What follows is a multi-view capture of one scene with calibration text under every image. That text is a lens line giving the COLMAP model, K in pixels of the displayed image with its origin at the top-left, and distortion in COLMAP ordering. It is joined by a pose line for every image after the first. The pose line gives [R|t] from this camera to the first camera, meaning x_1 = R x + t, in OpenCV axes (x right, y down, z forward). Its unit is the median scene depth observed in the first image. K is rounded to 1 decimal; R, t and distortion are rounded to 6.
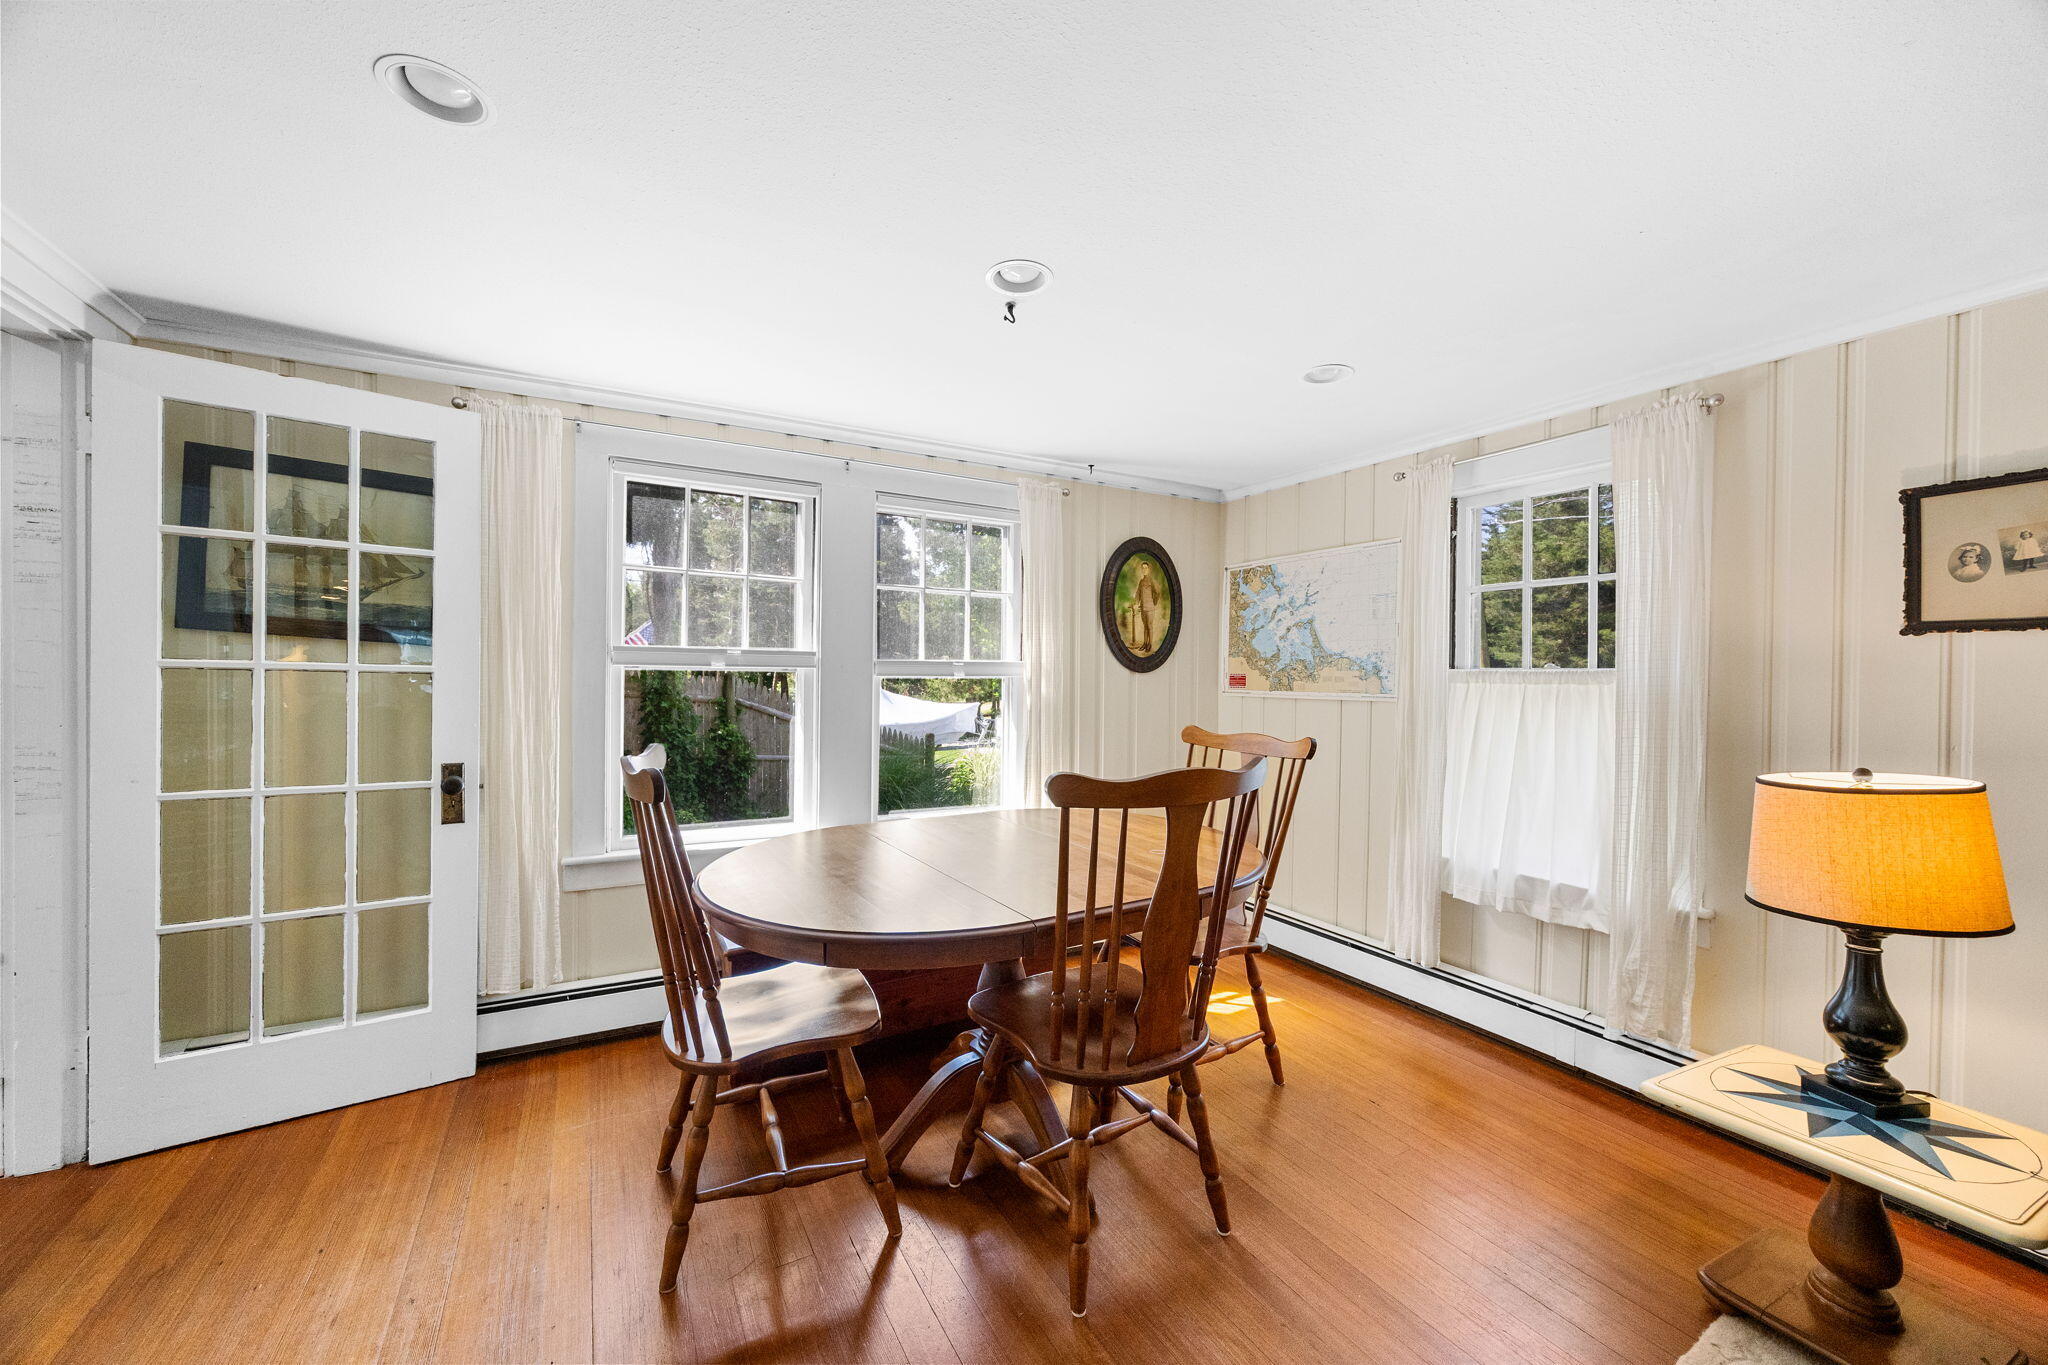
lens RADIAL K [[760.6, 0, 1018.0], [0, 760.6, 687.9], [0, 0, 1]] dist [-0.000051, -0.000075]
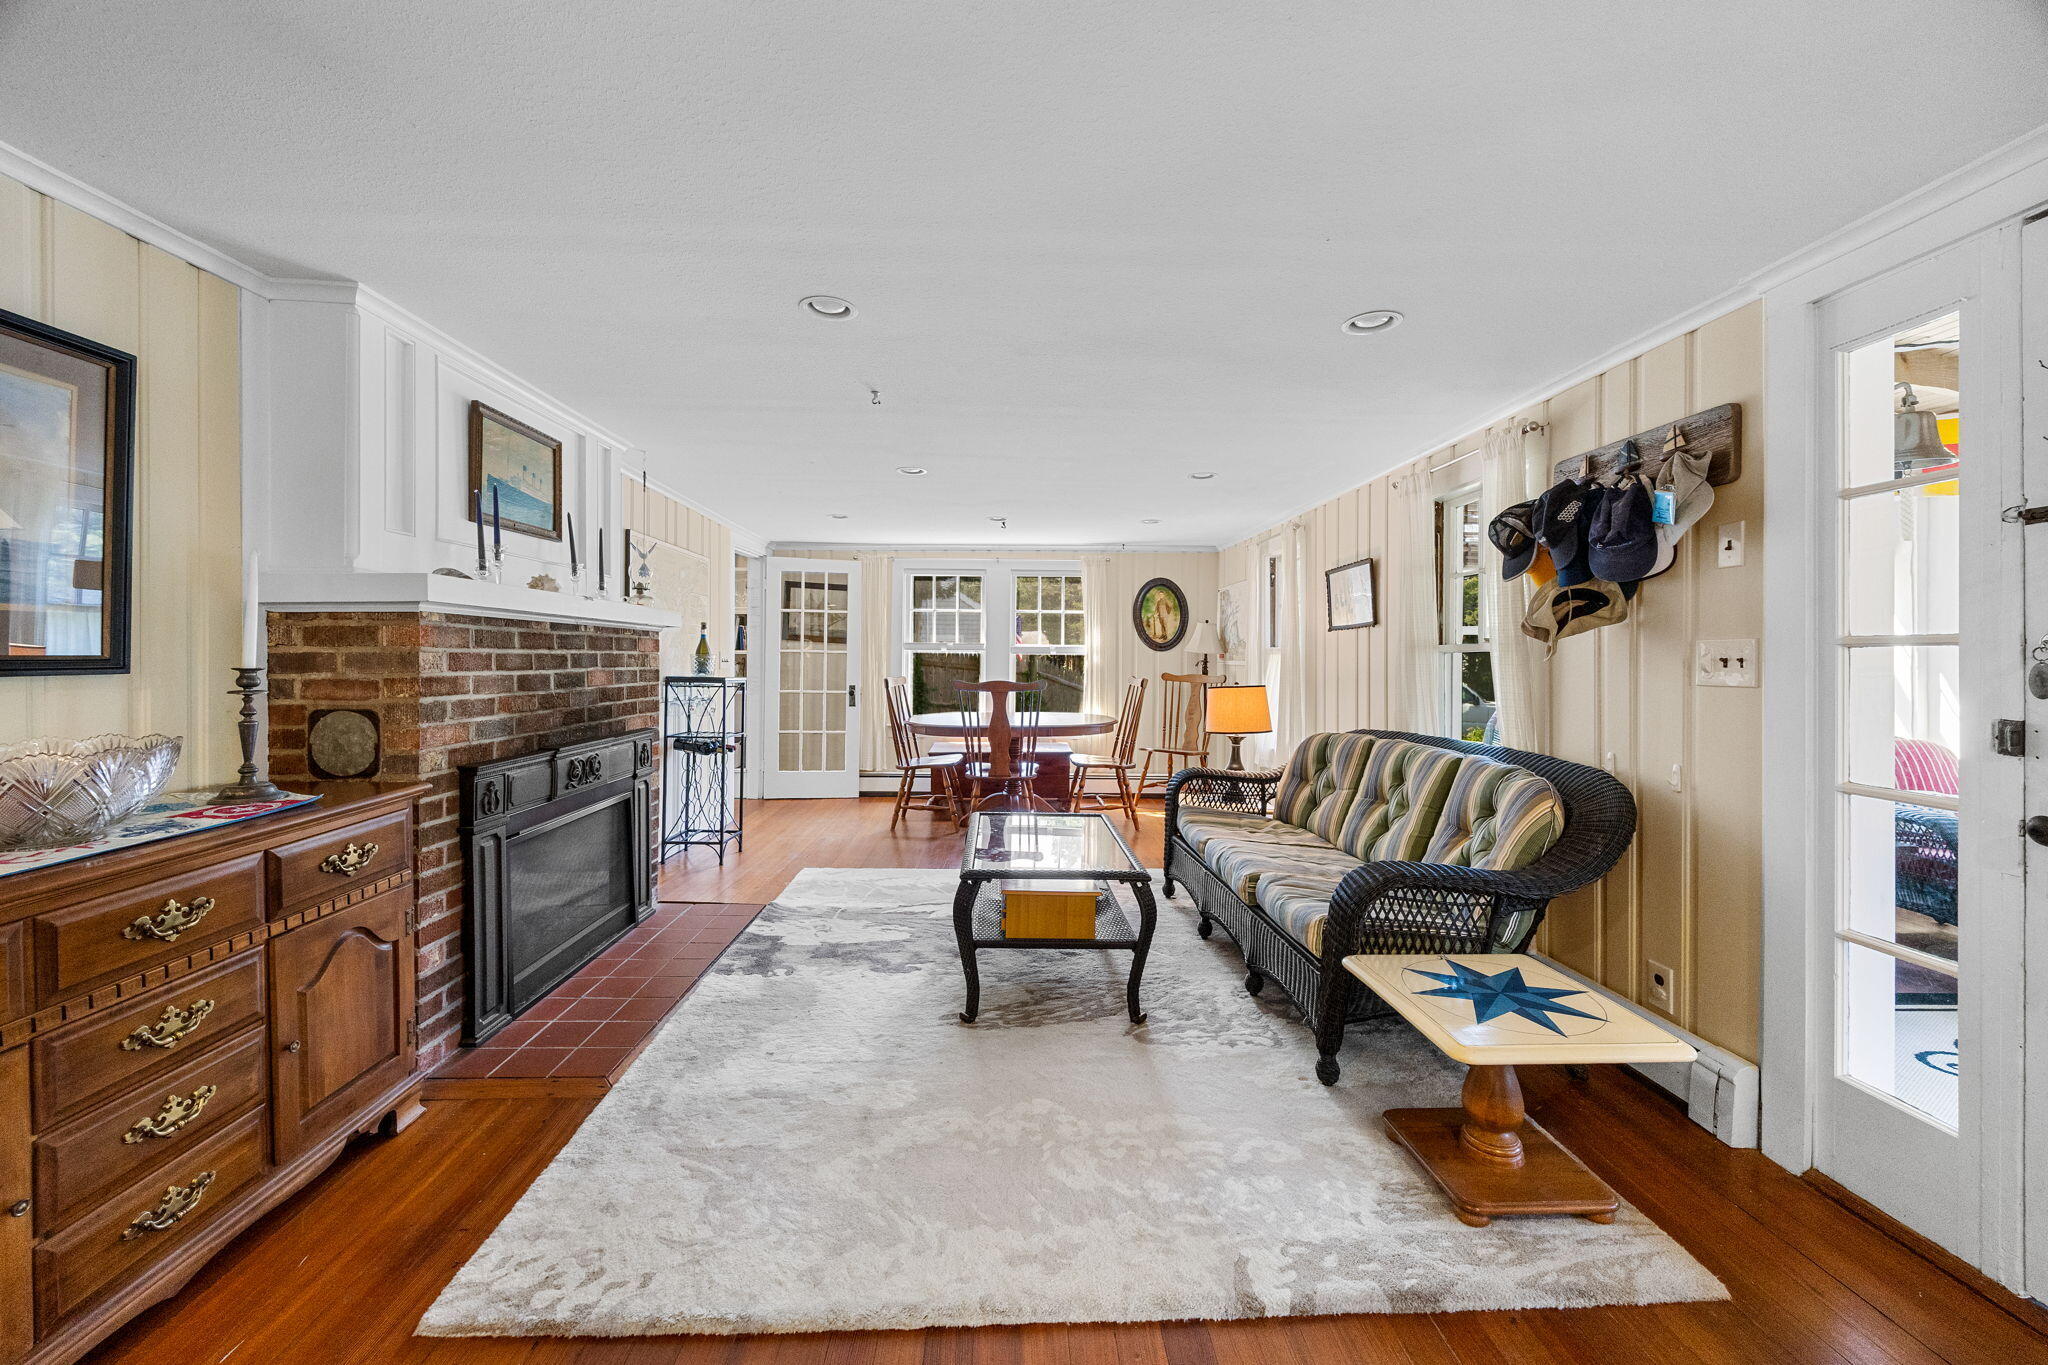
lens RADIAL K [[760.6, 0, 1021.0], [0, 760.6, 662.4], [0, 0, 1]] dist [-0.000051, -0.000075]
pose [[0.888924, -0.003296, -0.458043, 1.122379], [-0.002907, 0.999913, -0.012837, 0.049028], [0.458046, 0.012743, 0.888837, -1.242367]]
